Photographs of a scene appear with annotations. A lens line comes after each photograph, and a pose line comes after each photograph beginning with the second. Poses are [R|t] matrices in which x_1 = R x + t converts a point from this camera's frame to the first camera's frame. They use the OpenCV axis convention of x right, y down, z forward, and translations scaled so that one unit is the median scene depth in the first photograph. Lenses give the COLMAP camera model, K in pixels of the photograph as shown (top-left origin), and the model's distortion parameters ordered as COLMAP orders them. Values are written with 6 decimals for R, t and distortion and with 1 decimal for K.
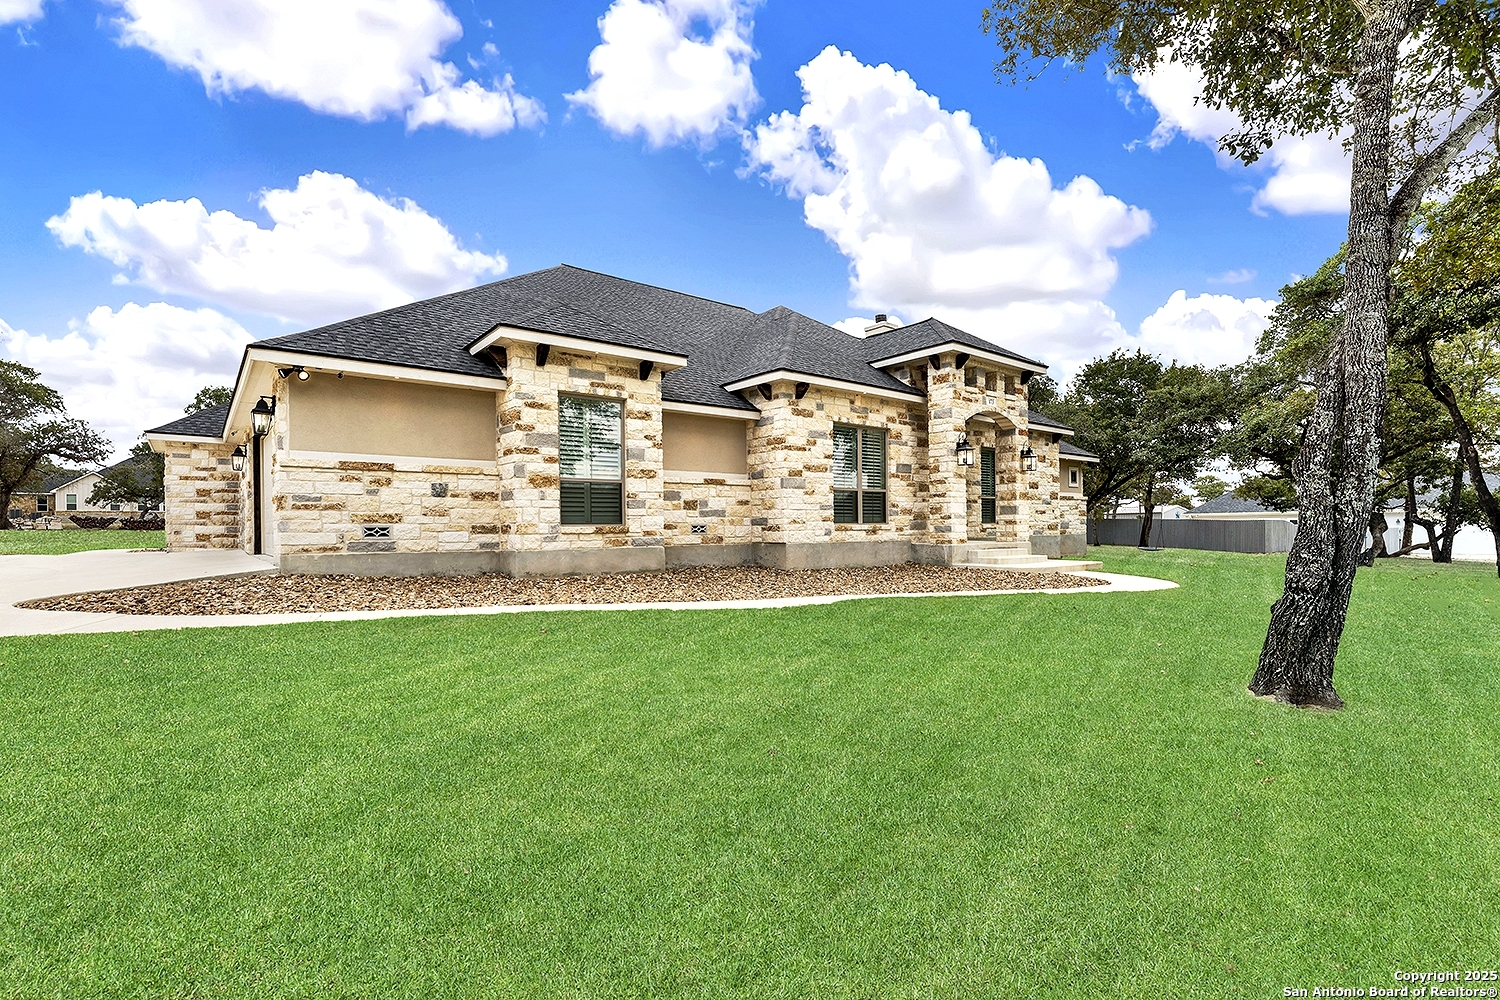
lens RADIAL K [[686.9, 0, 749.9], [0, 686.9, 527.0], [0, 0, 1]] dist [-0.017069, -0.000310]
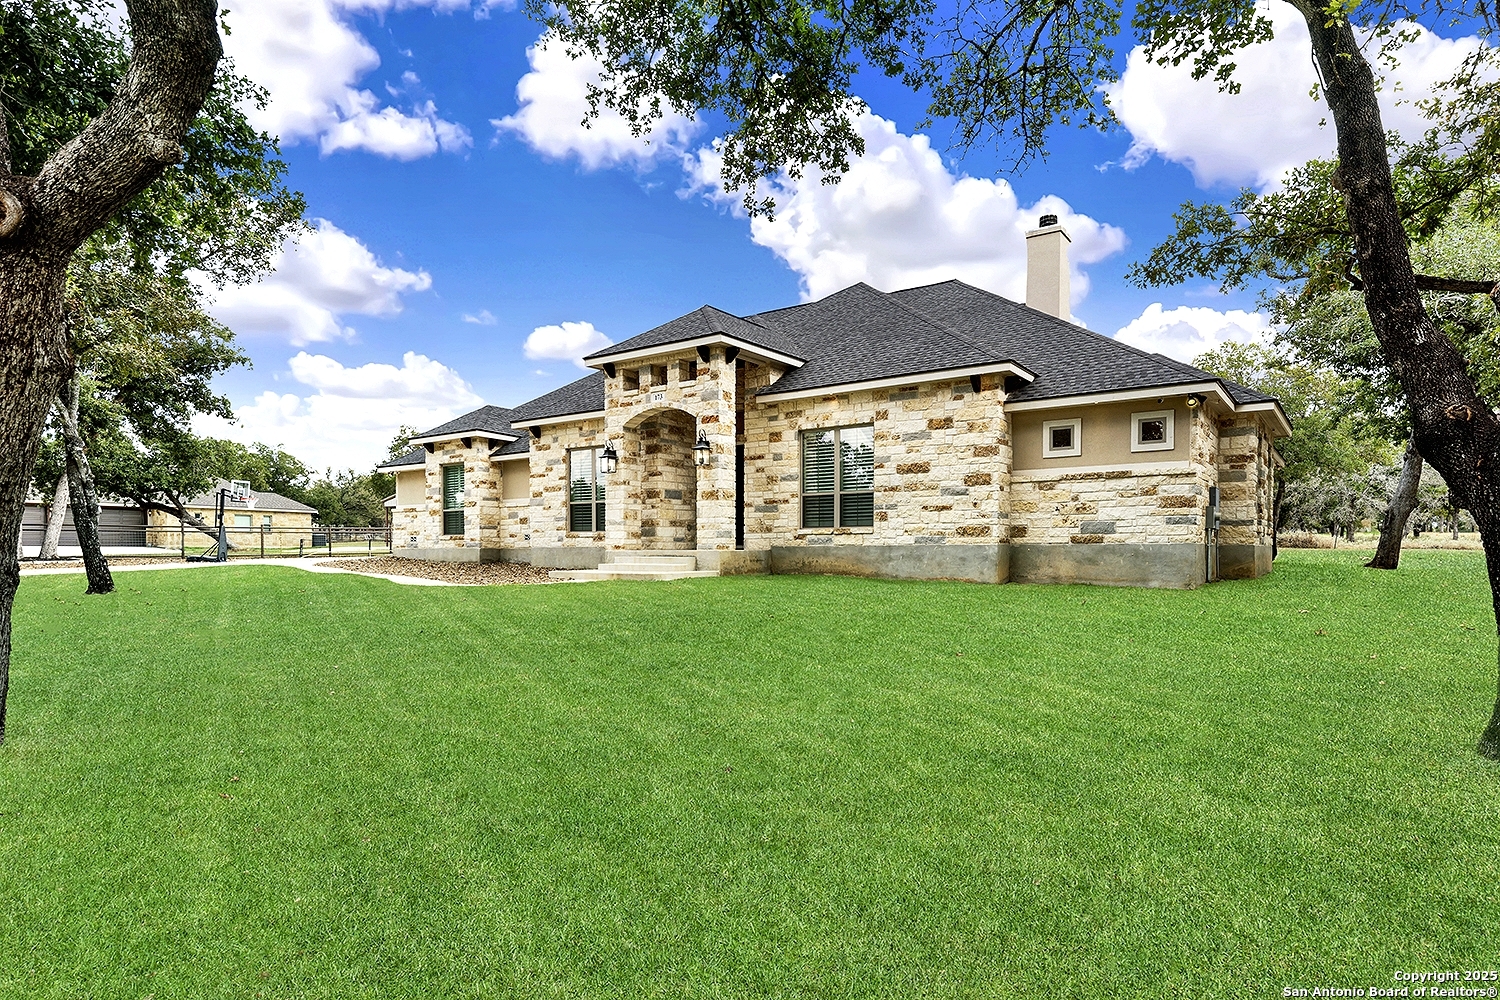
lens RADIAL K [[857.2, 0, 747.8], [0, 857.2, 565.4], [0, 0, 1]] dist [0.005747, 0.000026]
pose [[0.259325, 0.017562, -0.965631, 1.790498], [-0.004544, 0.999846, 0.016964, 0.029206], [0.965780, -0.000011, 0.259364, 0.968864]]
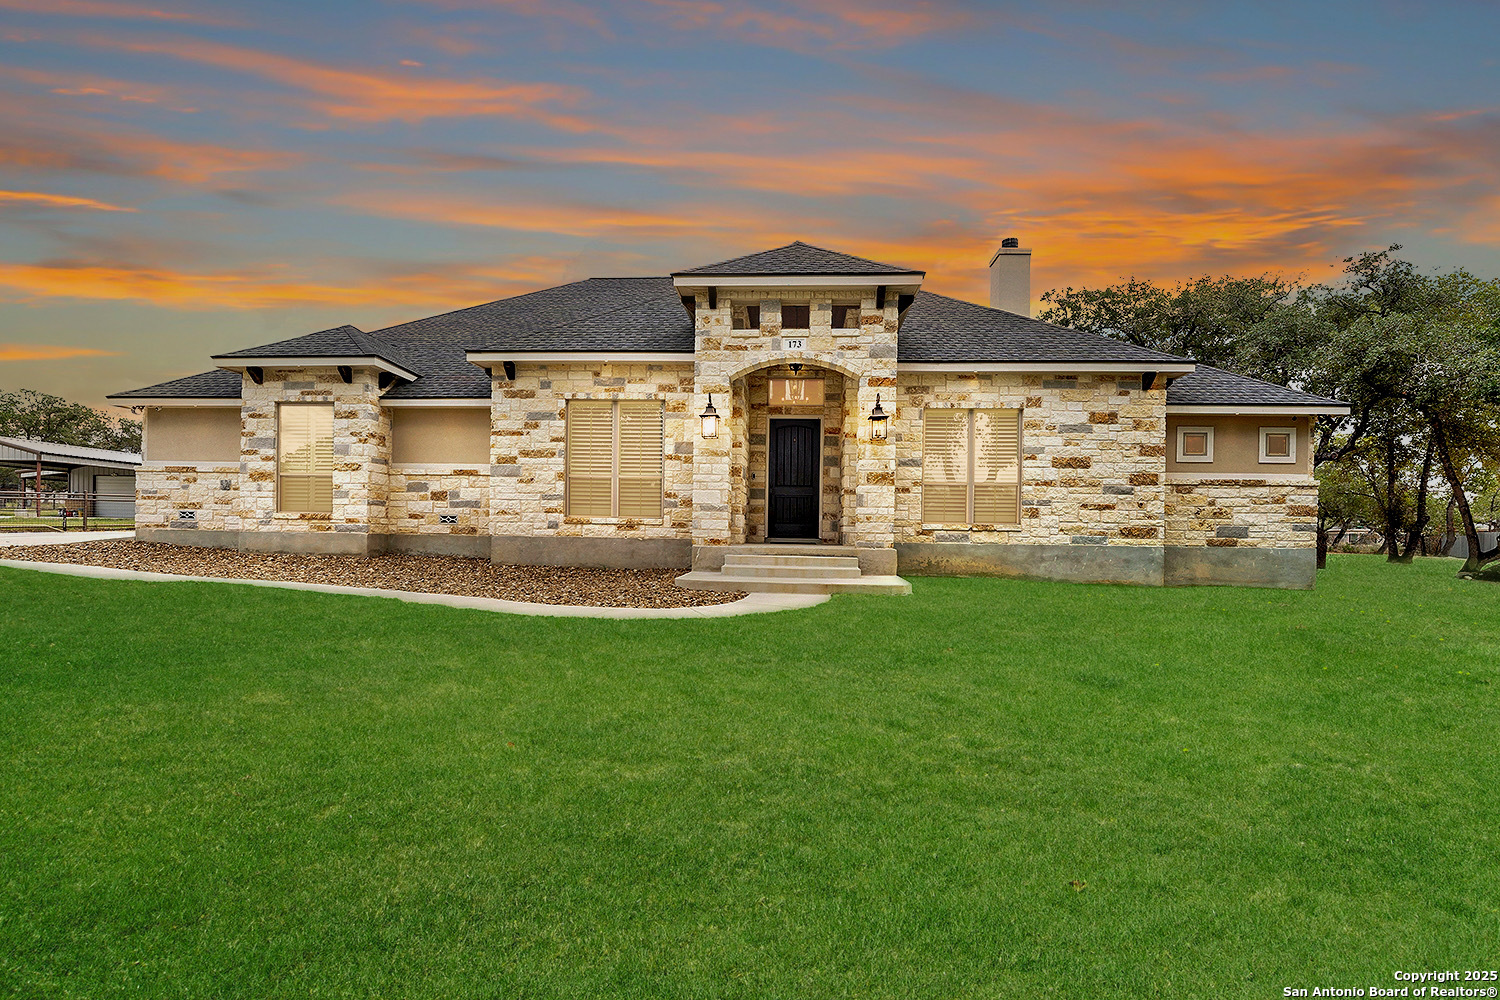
lens RADIAL K [[686.9, 0, 749.9], [0, 686.9, 527.0], [0, 0, 1]] dist [-0.017069, -0.000310]
pose [[0.738435, 0.015698, -0.674142, 0.940022], [-0.022573, 0.999744, -0.001446, 0.005880], [0.673947, 0.016285, 0.738600, 0.542615]]
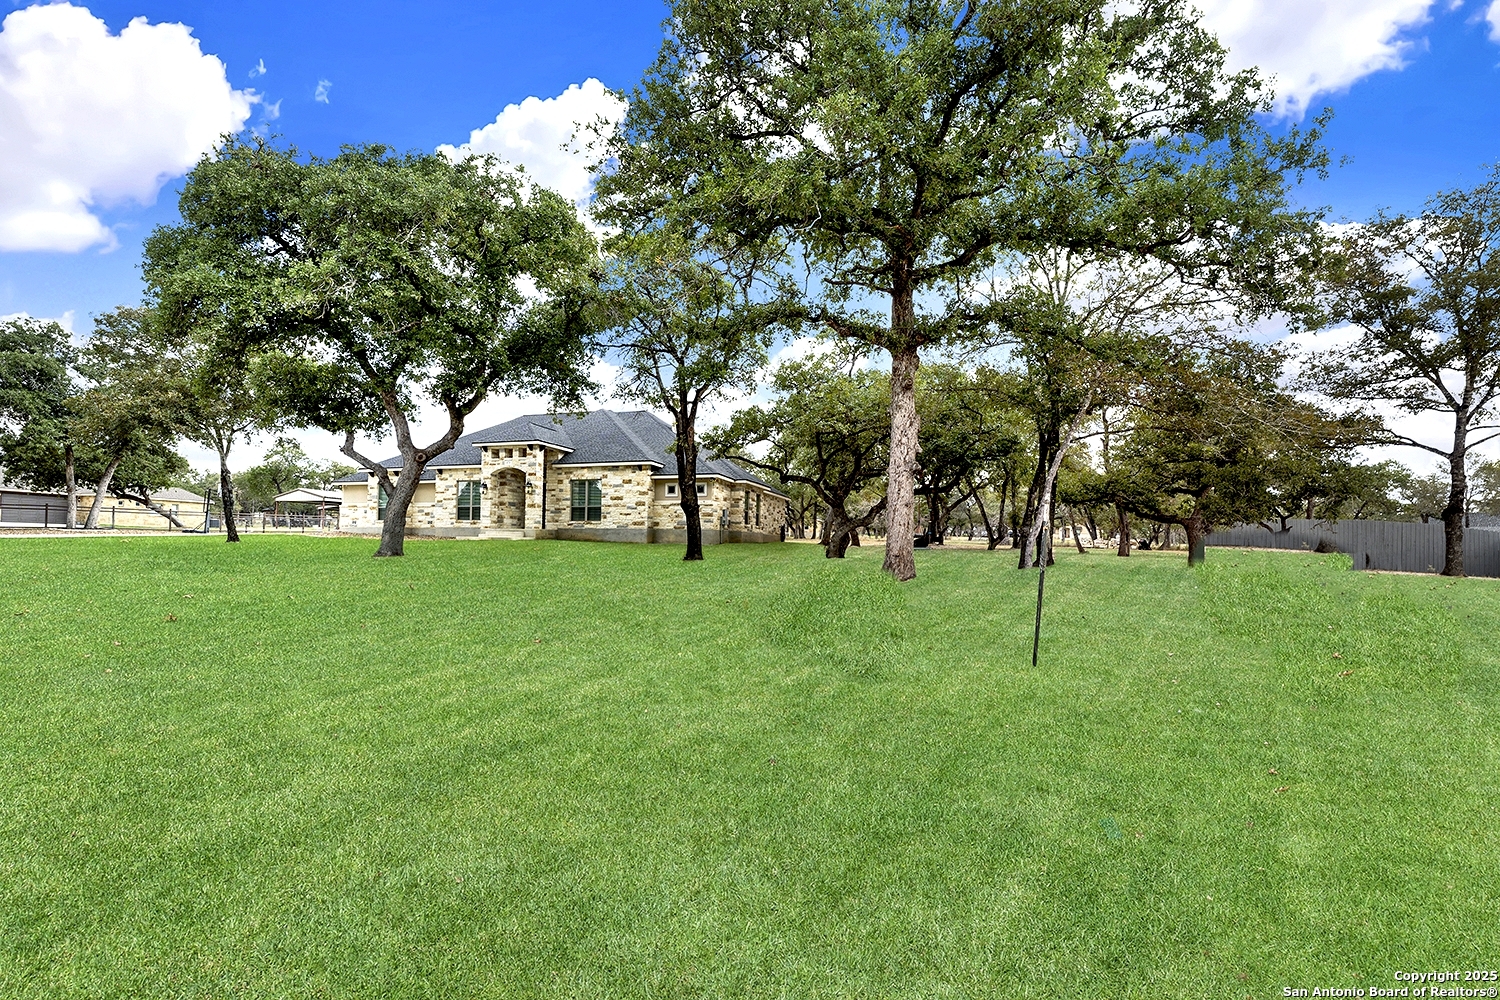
lens RADIAL K [[645.1, 0, 755.0], [0, 645.1, 515.4], [0, 0, 1]] dist [-0.012629, -0.000108]
pose [[0.557638, -0.026741, -0.829653, 2.917802], [-0.019056, 0.998805, -0.045001, 0.069344], [0.829865, 0.040904, 0.556463, 0.622196]]
